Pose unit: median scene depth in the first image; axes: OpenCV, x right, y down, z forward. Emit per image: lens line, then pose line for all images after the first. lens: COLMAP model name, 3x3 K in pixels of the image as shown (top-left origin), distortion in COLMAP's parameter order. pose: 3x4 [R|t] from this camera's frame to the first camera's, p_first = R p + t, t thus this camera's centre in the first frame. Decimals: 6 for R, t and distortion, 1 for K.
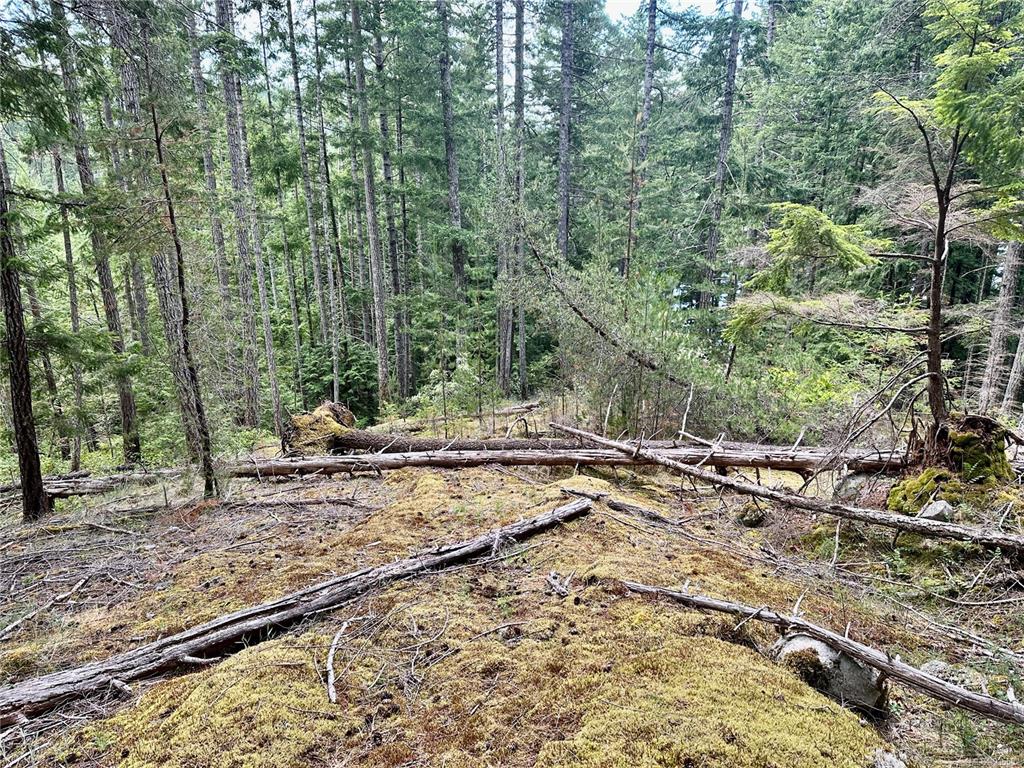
lens RADIAL K [[719.2, 0, 515.4], [0, 719.2, 383.3], [0, 0, 1]] dist [-0.023706, -0.002374]
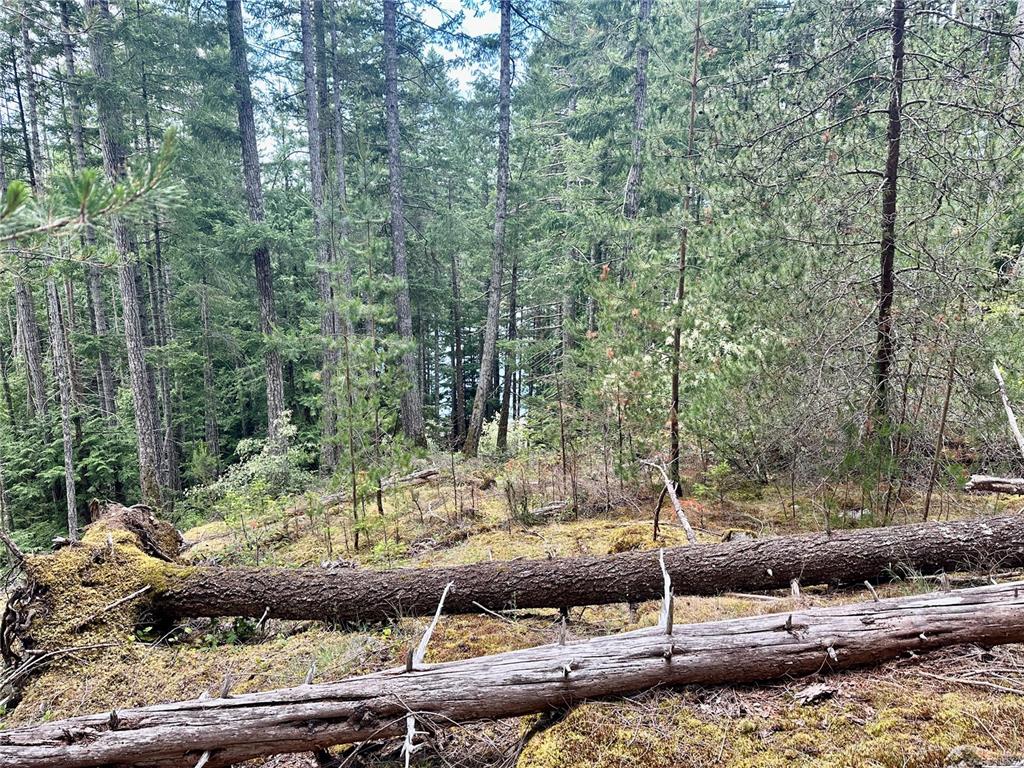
lens RADIAL K [[719.2, 0, 508.6], [0, 719.2, 387.8], [0, 0, 1]] dist [-0.023706, -0.002374]
pose [[0.937520, -0.068361, 0.341149, -0.183634], [0.099273, 0.992307, -0.073970, 0.010312], [-0.333468, 0.103216, 0.937094, 0.527254]]
